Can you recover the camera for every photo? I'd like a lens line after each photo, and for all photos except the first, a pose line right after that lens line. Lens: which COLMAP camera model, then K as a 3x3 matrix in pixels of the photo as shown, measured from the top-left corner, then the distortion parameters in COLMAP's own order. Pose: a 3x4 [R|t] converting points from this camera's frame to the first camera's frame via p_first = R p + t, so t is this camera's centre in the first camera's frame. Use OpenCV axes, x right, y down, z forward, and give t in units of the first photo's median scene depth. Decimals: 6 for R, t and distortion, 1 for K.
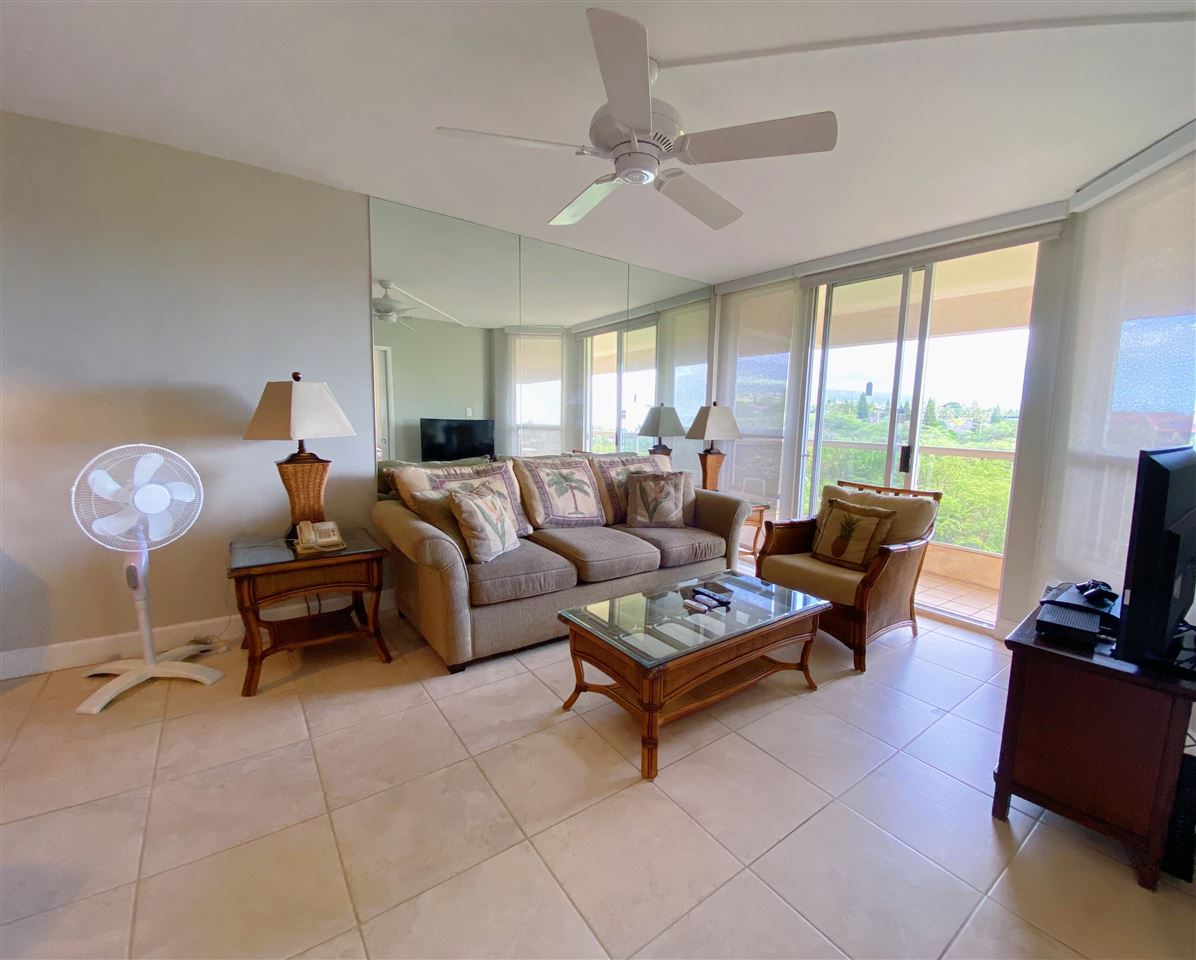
lens RADIAL K [[506.0, 0, 599.7], [0, 506.0, 483.4], [0, 0, 1]] dist [0.003390, -0.000179]
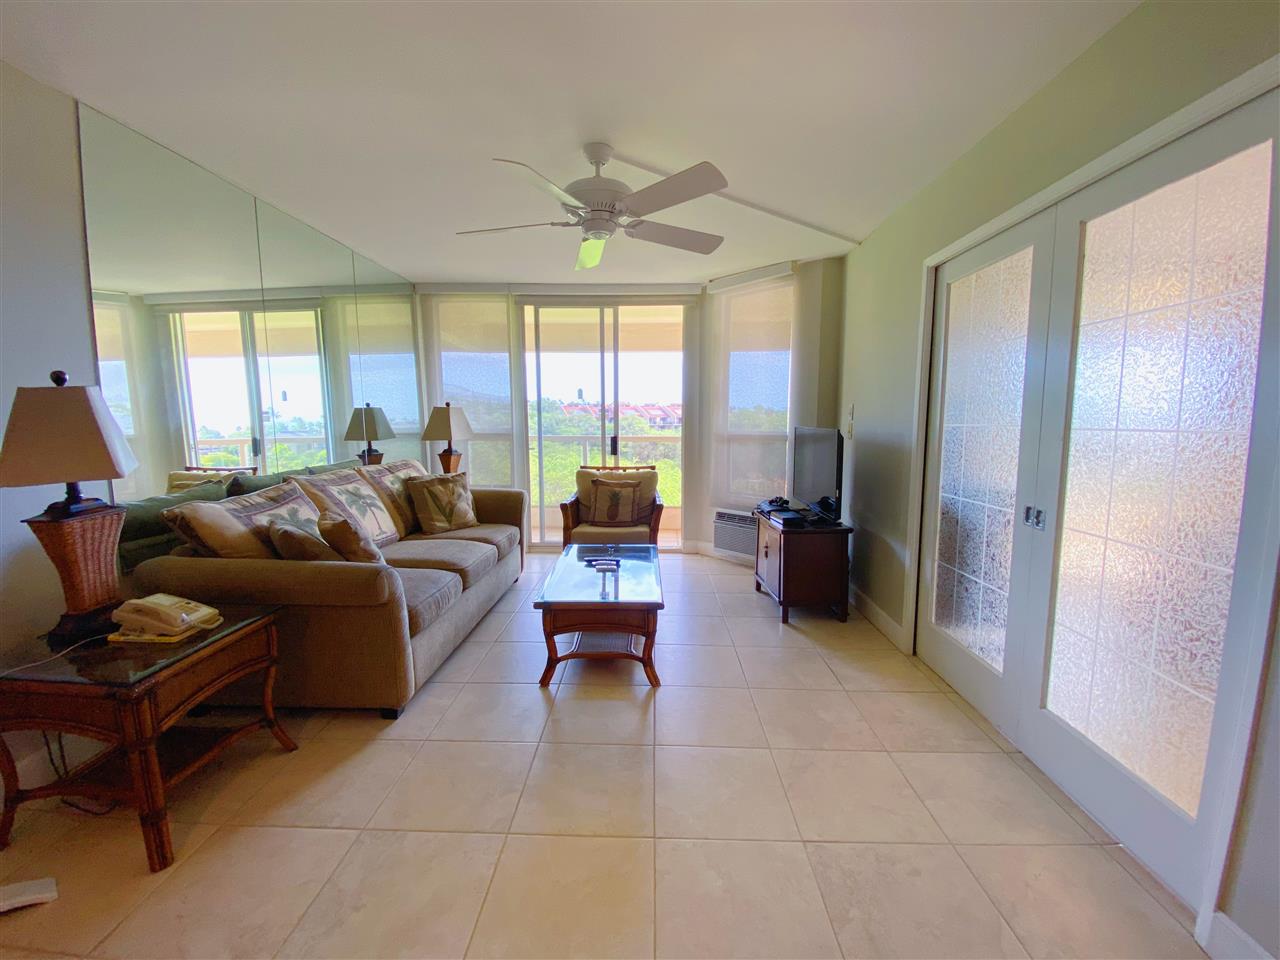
lens RADIAL K [[538.3, 0, 640.0], [0, 538.3, 480.1], [0, 0, 1]] dist [-0.016097, -0.000515]
pose [[0.624943, -0.120402, 0.771330, -0.470697], [0.120137, 0.991098, 0.057371, -0.028044], [-0.771371, 0.056812, 0.633844, 0.036464]]
